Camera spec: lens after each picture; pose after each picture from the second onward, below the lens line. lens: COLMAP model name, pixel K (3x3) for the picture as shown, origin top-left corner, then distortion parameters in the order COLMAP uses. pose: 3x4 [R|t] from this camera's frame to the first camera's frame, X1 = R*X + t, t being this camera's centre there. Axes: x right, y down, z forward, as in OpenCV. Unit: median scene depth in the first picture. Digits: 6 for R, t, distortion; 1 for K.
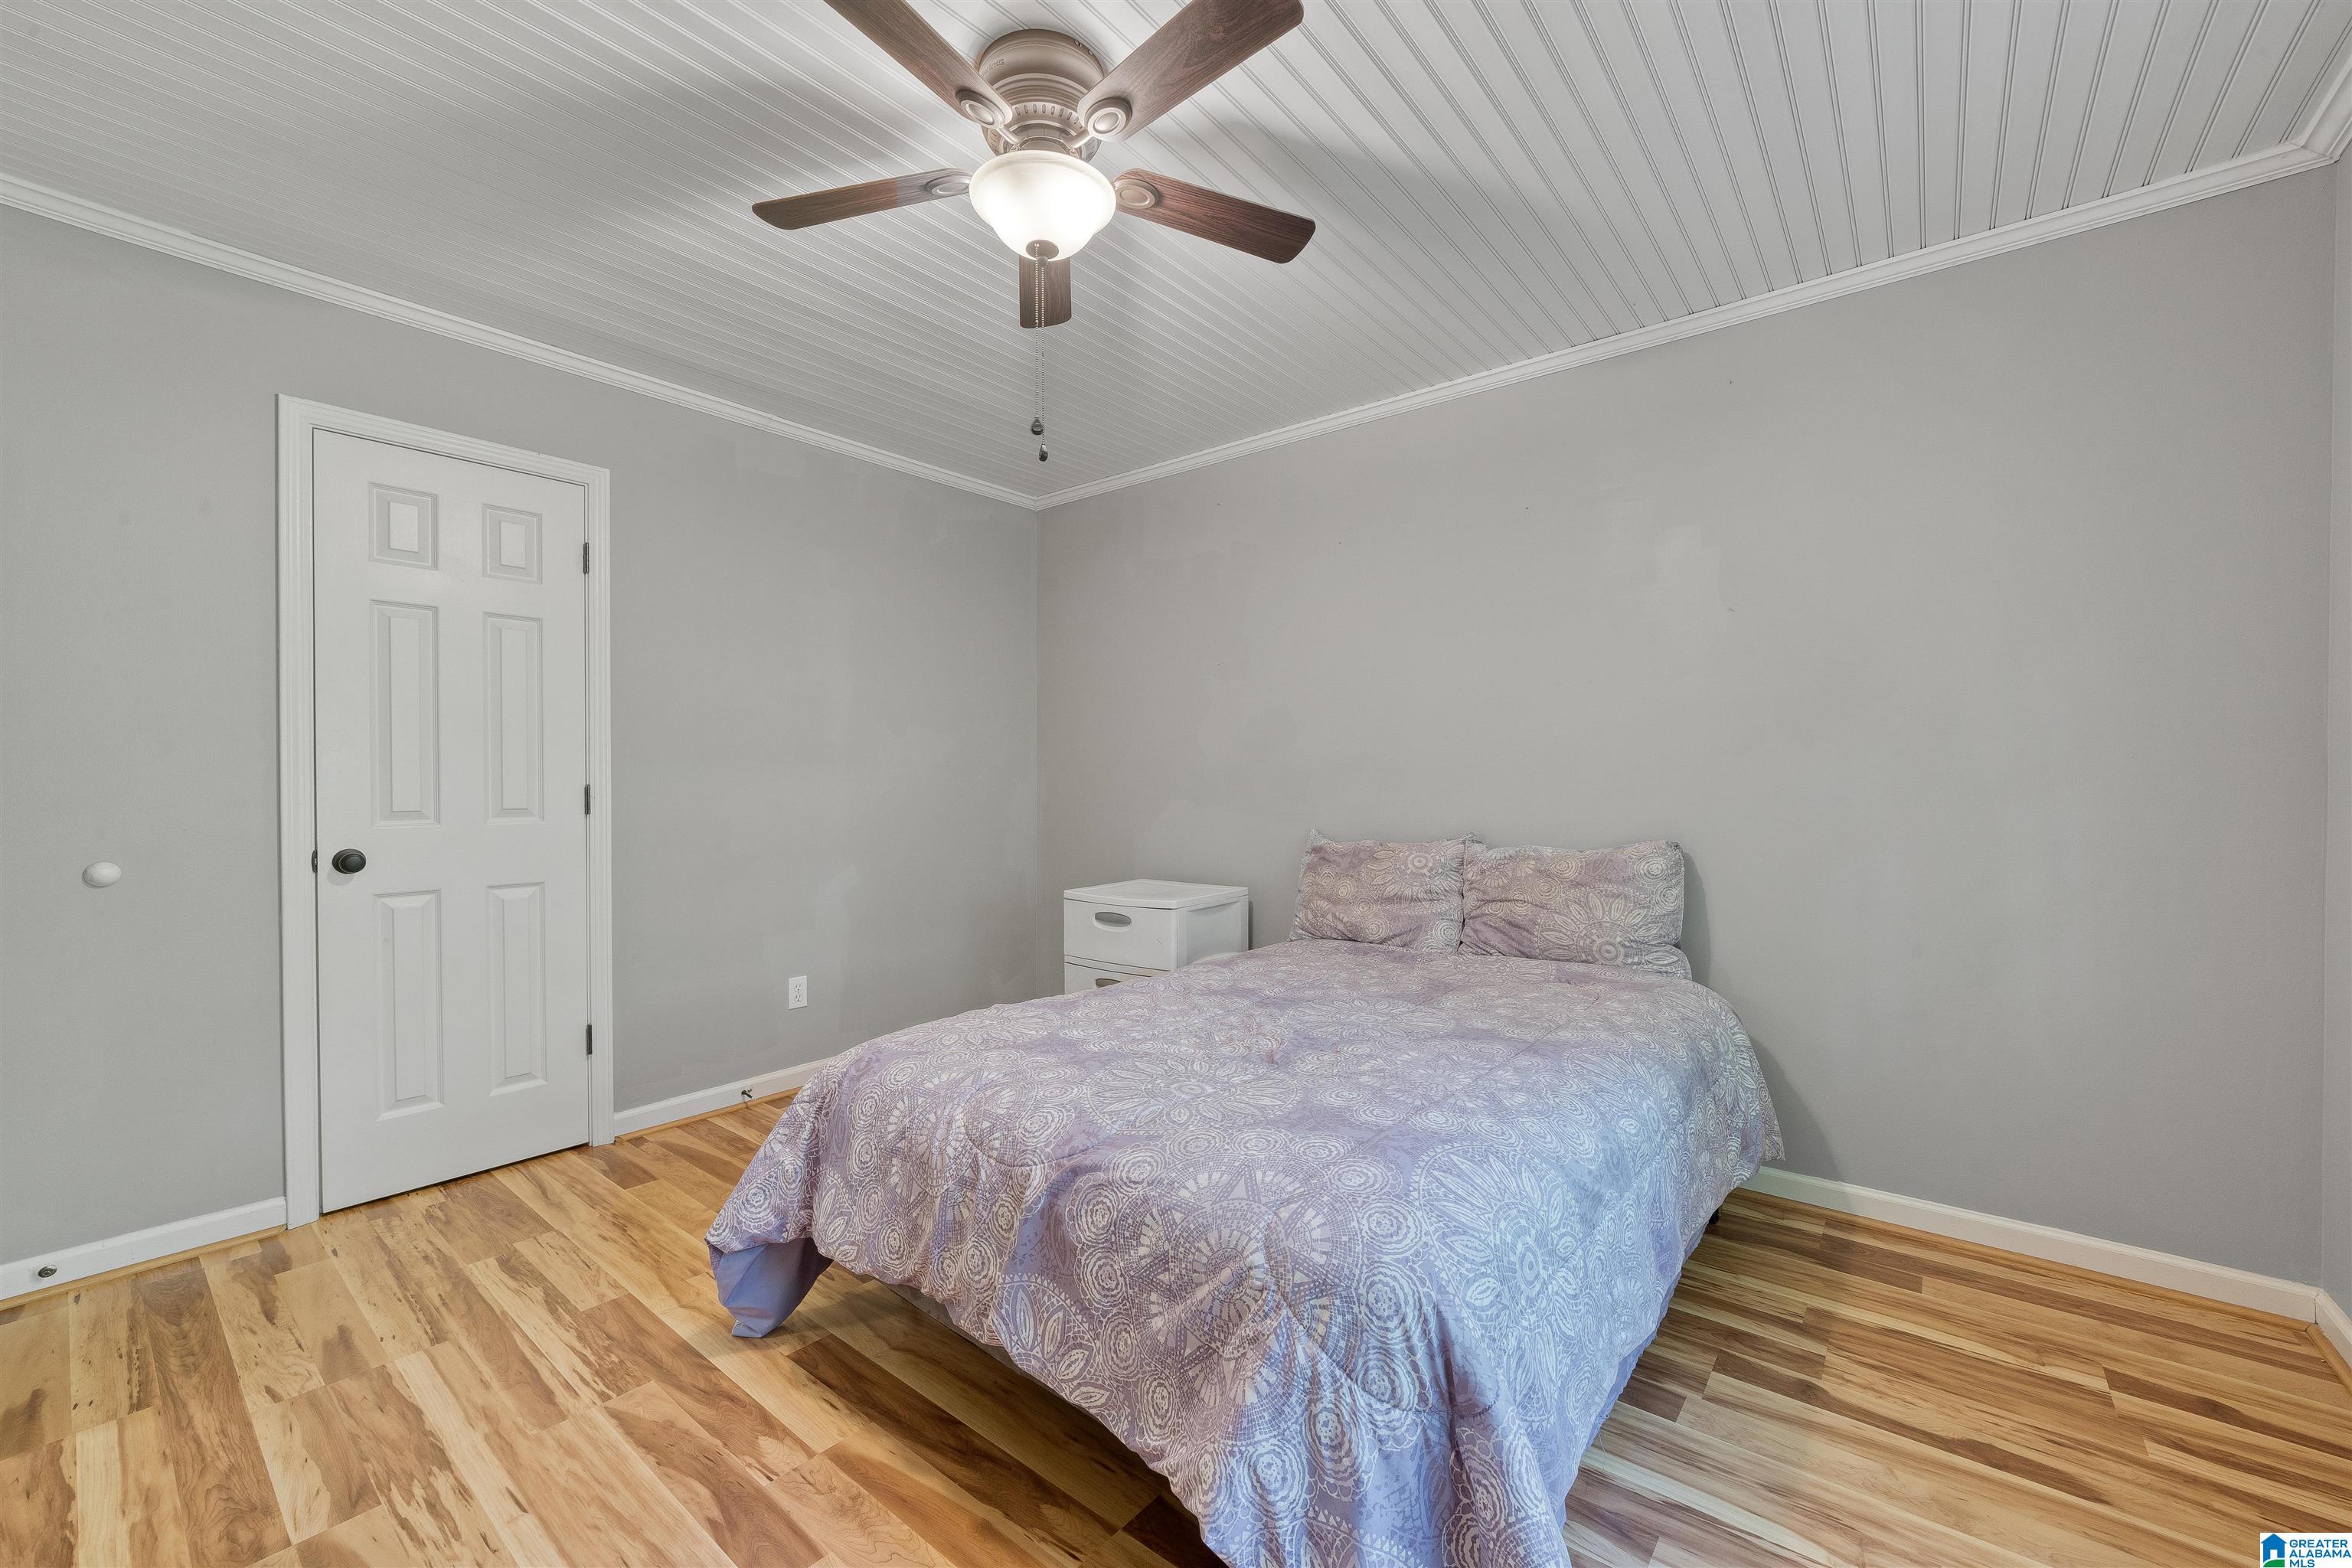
lens RADIAL K [[900.0, 0, 1182.8], [0, 900.0, 785.5], [0, 0, 1]] dist [-0.008308, 0.000075]
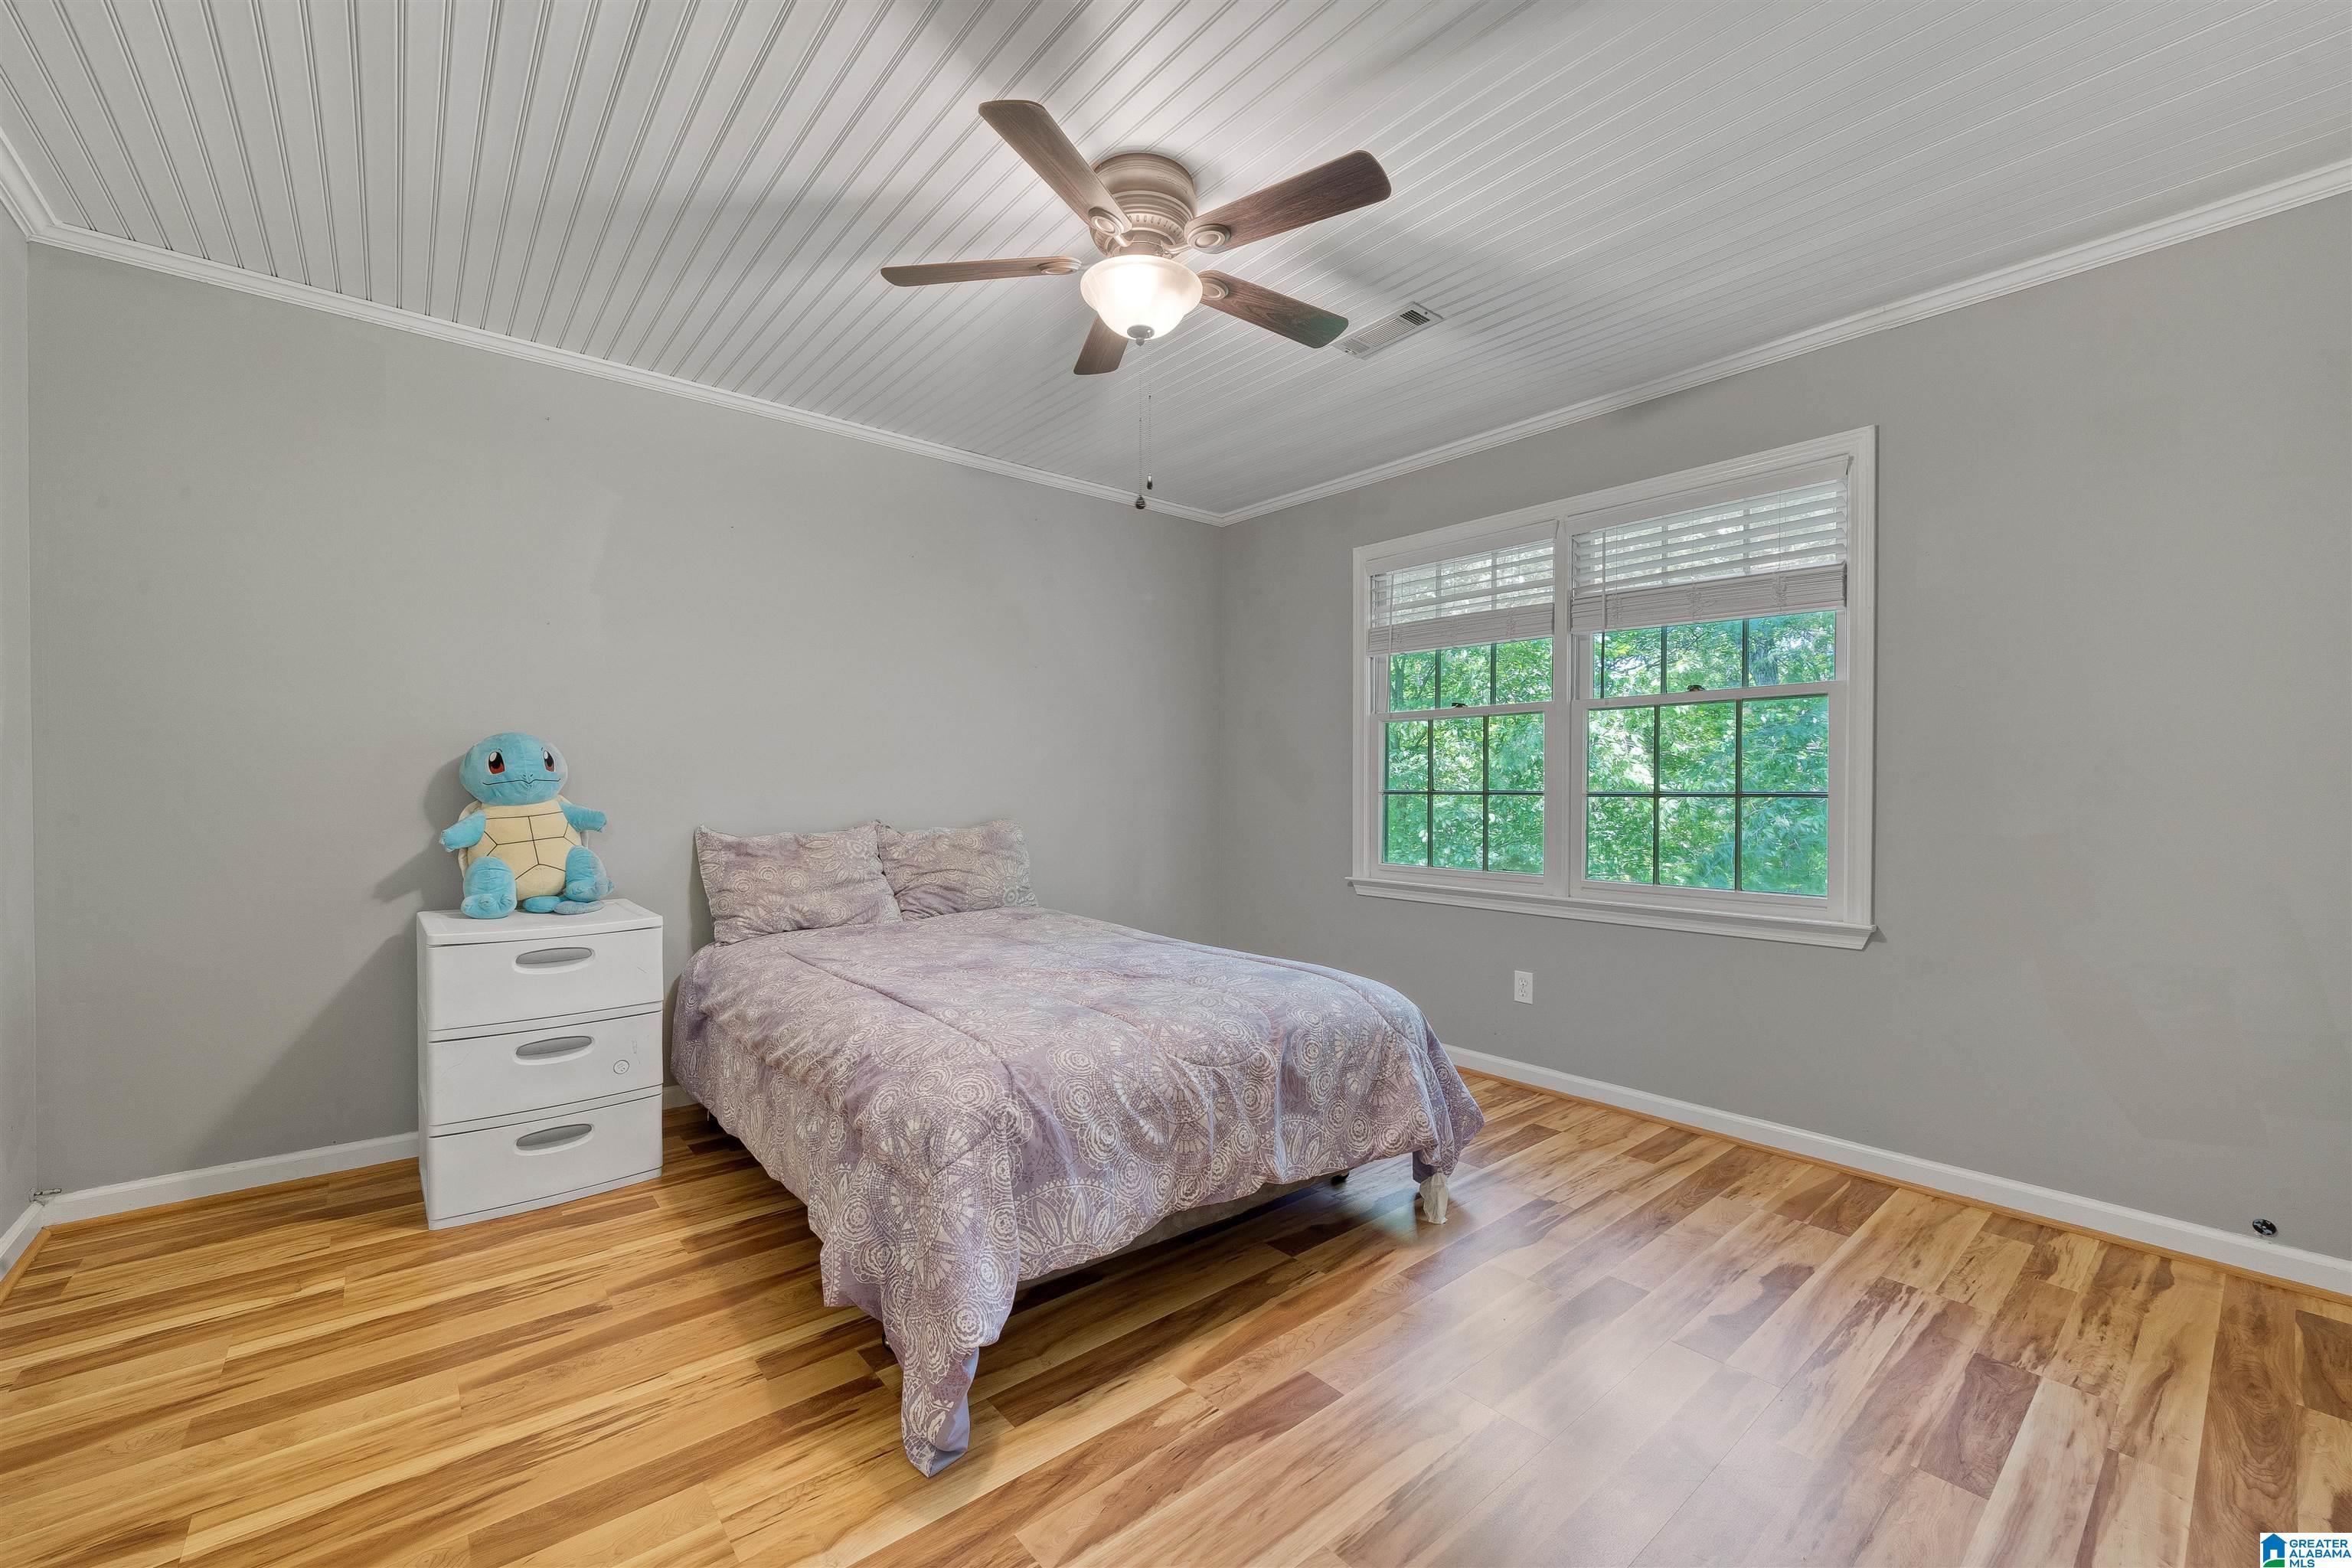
lens RADIAL K [[935.8, 0, 1084.7], [0, 935.8, 789.0], [0, 0, 1]] dist [0.000126, -0.000035]
pose [[0.262587, -0.003825, 0.964901, -1.398290], [-0.006745, 0.999960, 0.005800, 0.005305], [-0.964885, -0.008031, 0.262551, 0.746051]]
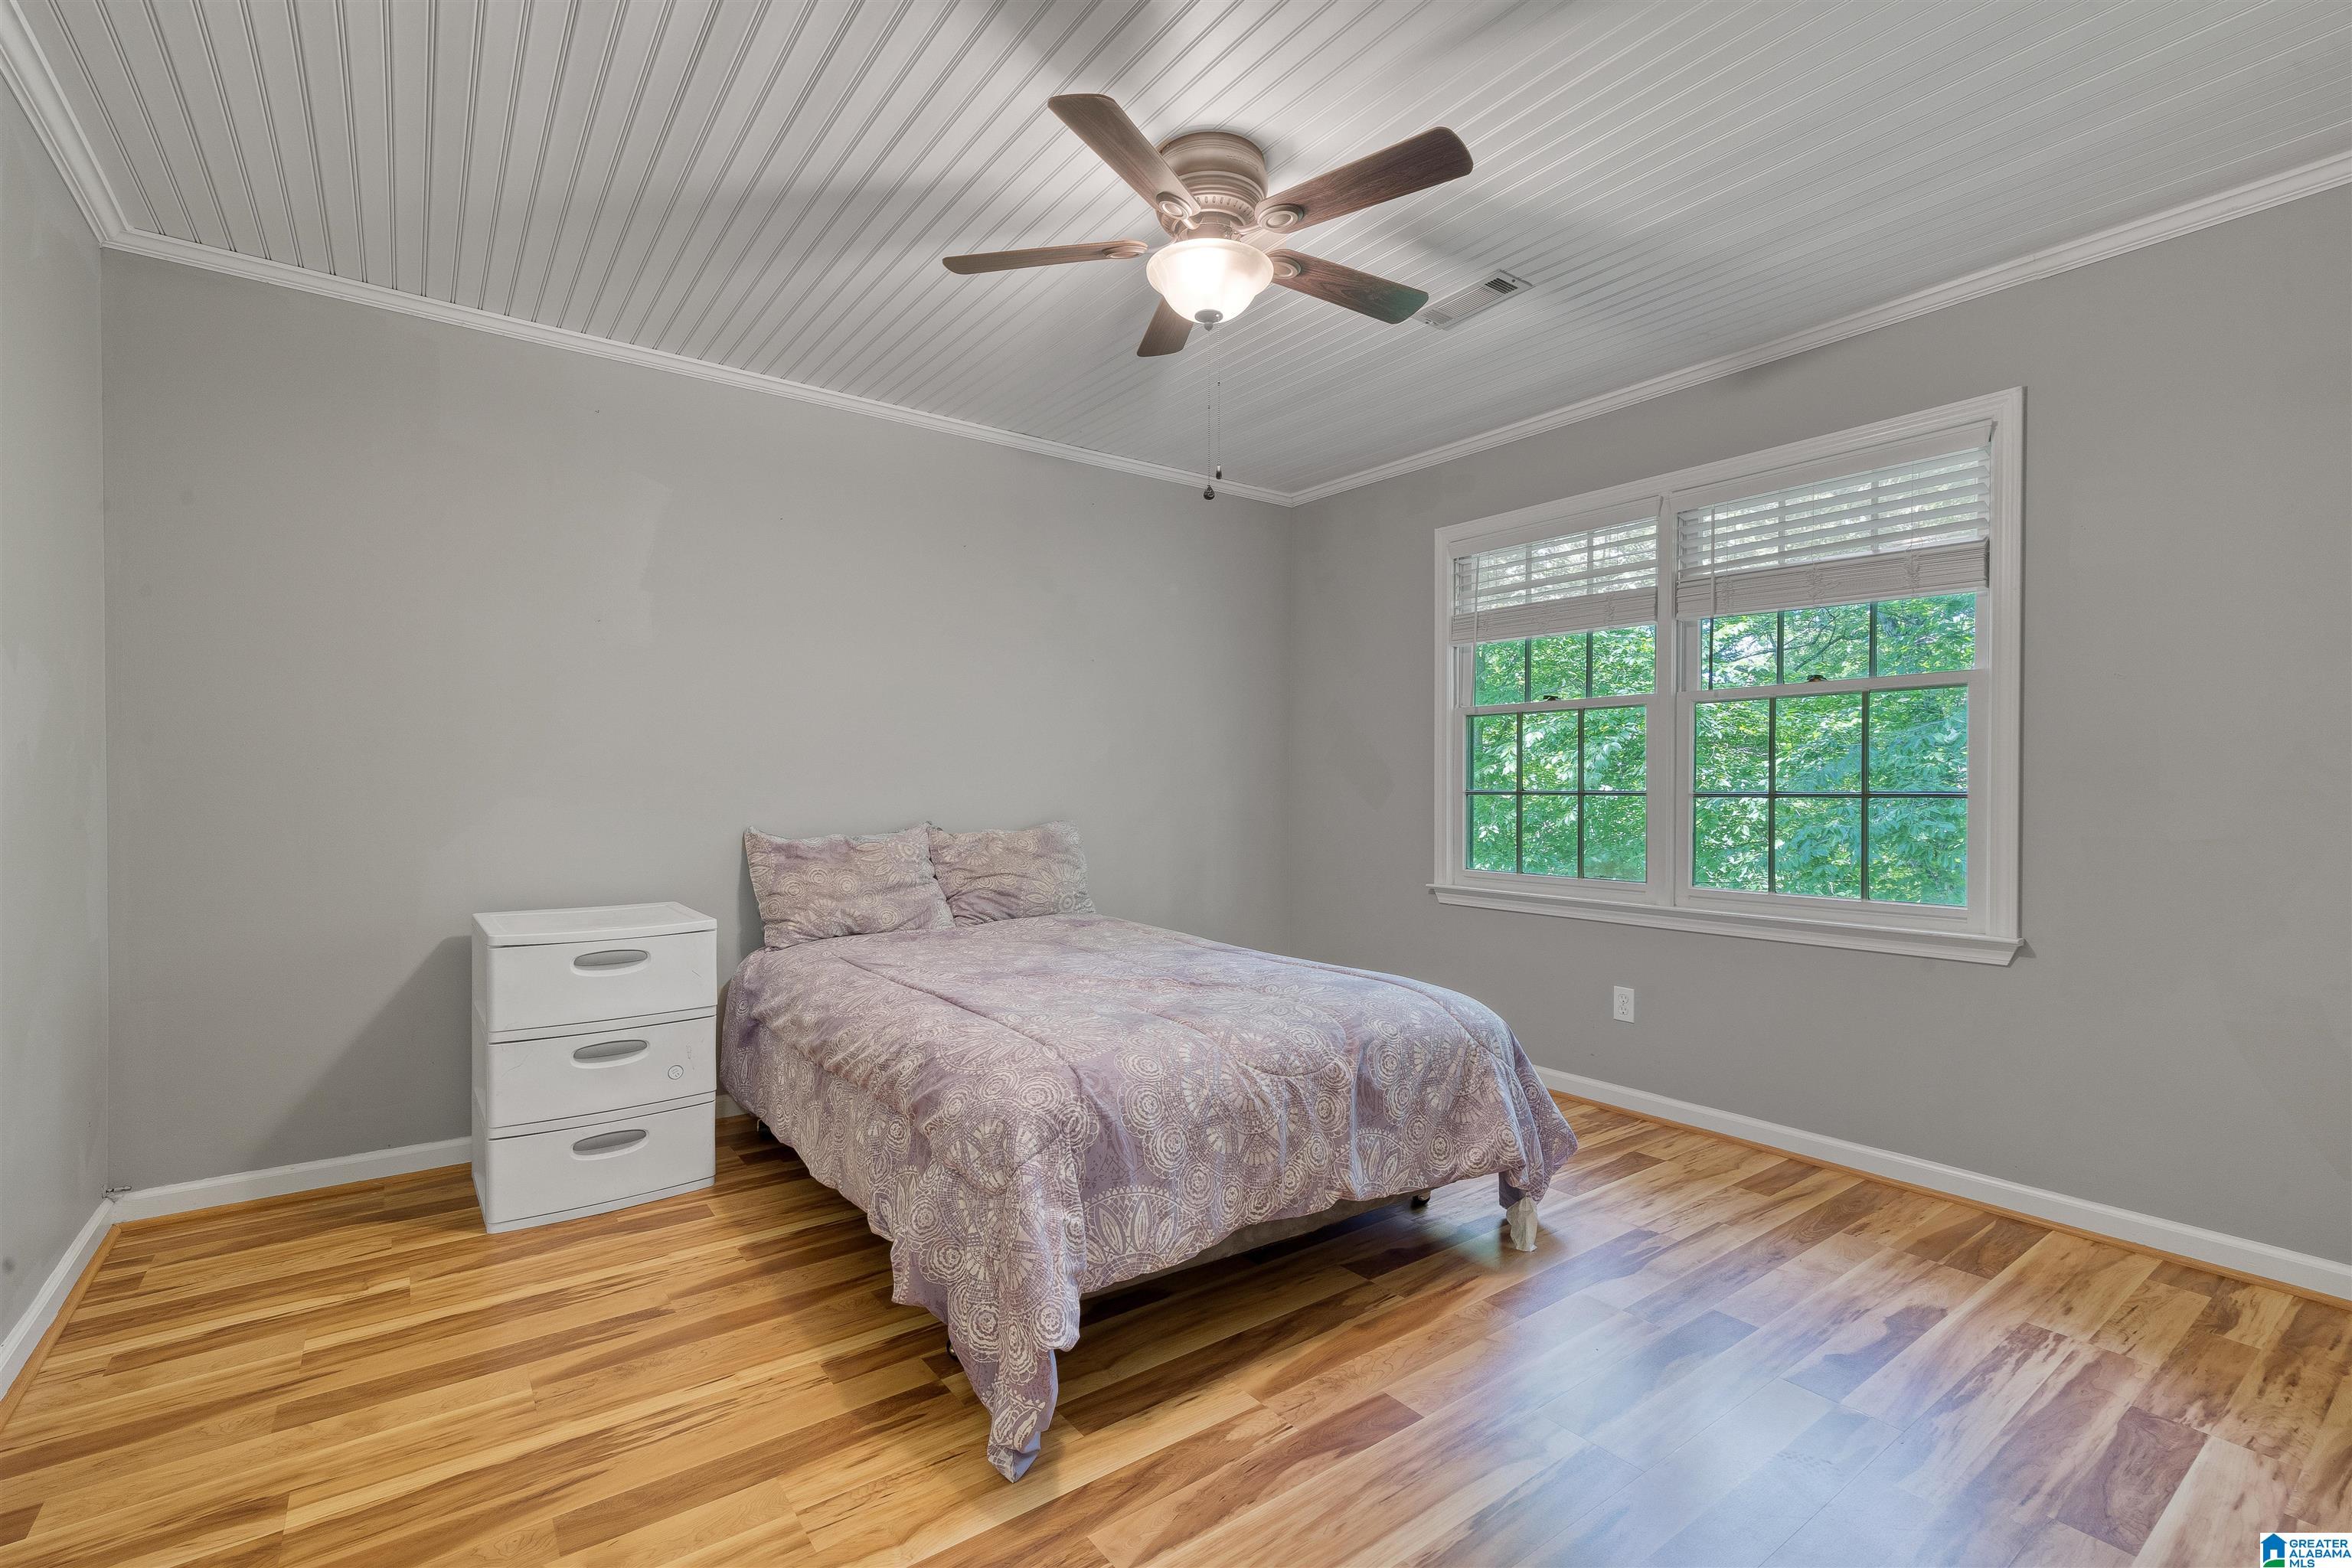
lens RADIAL K [[1020.8, 0, 1078.5], [0, 1020.8, 789.2], [0, 0, 1]] dist [0.007412, 0.000502]
pose [[0.317796, -0.003755, 0.948152, -1.476331], [-0.005779, 0.999966, 0.005897, 0.005702], [-0.948141, -0.007353, 0.317764, 0.742819]]
